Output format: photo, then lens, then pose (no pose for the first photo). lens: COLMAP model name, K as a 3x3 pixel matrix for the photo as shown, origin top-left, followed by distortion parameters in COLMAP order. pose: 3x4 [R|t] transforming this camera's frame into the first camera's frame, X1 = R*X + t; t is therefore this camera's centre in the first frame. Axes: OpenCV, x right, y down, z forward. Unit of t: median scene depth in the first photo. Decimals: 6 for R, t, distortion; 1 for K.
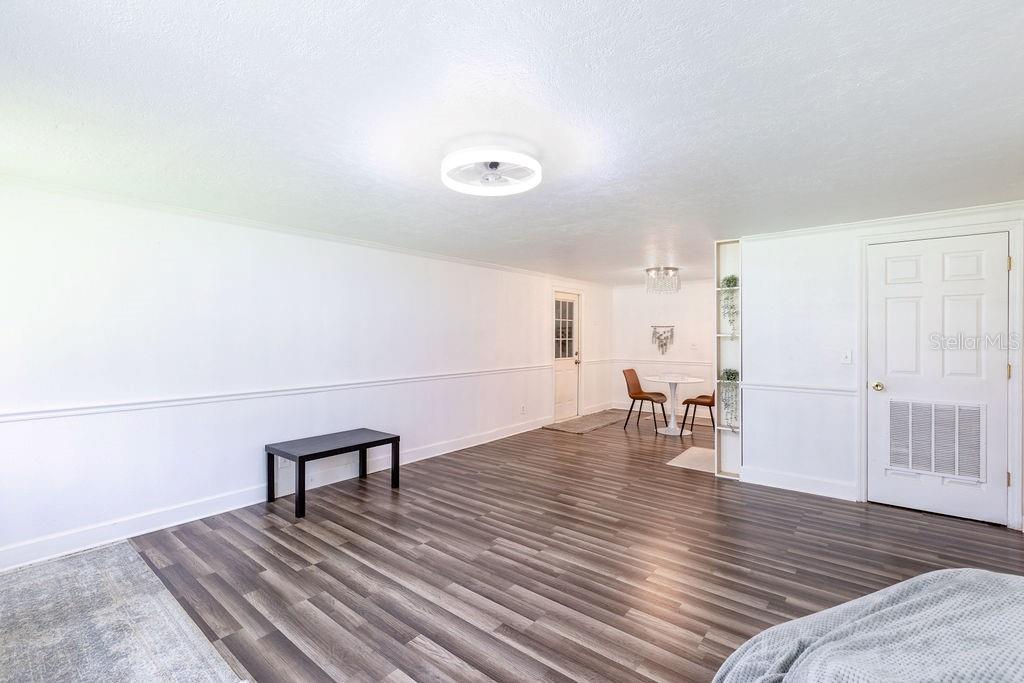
lens RADIAL K [[458.9, 0, 512.0], [0, 458.9, 341.5], [0, 0, 1]] dist [0.003631, 0.000139]
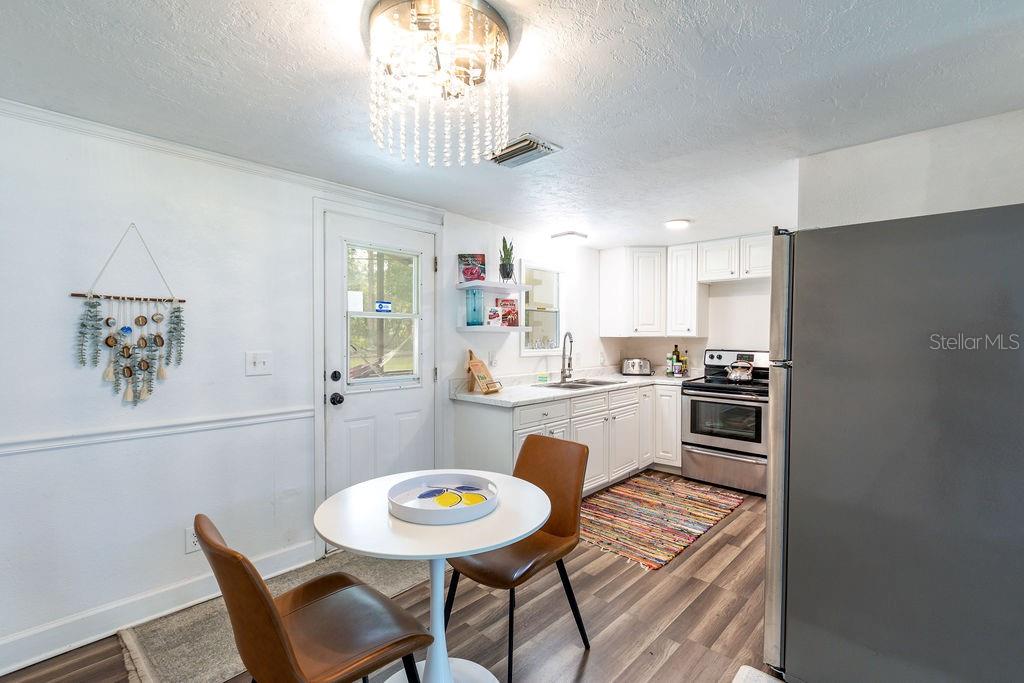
lens RADIAL K [[454.4, 0, 512.0], [0, 454.4, 341.5], [0, 0, 1]] dist [0.000375, -0.000157]
pose [[0.067328, -0.011226, 0.997668, 0.195625], [0.008423, 0.999907, 0.010682, -0.021159], [-0.997695, 0.007684, 0.067416, 1.827983]]
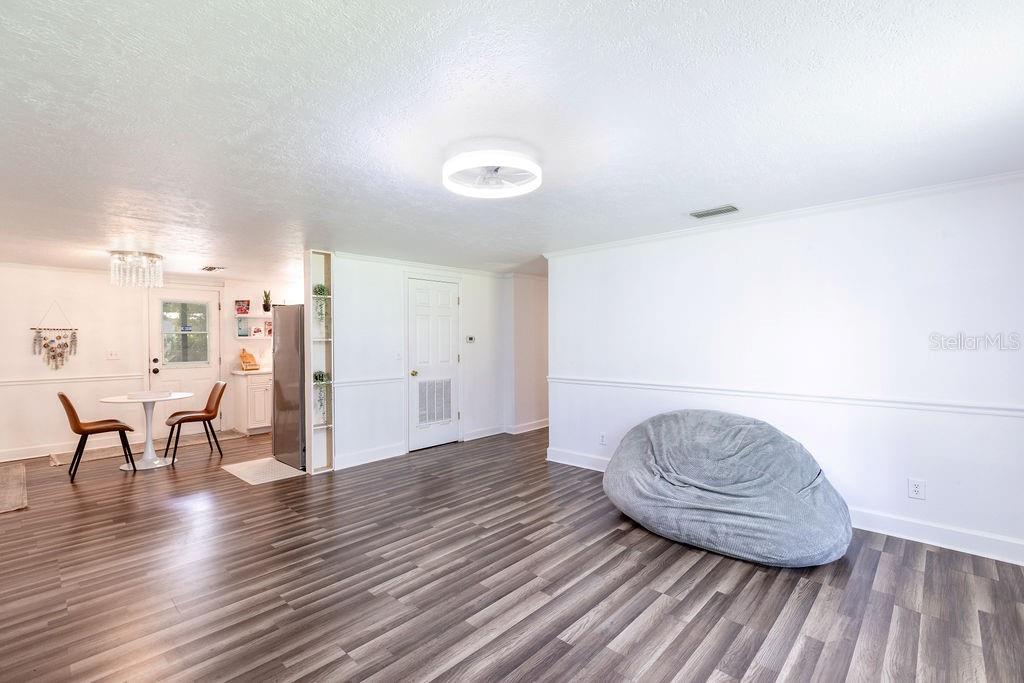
lens RADIAL K [[454.4, 0, 512.0], [0, 454.4, 341.5], [0, 0, 1]] dist [0.000375, -0.000157]
pose [[0.066983, -0.002618, 0.997751, -0.739757], [0.020605, 0.999787, 0.001240, -0.001866], [-0.997541, 0.020475, 0.067022, 0.638001]]
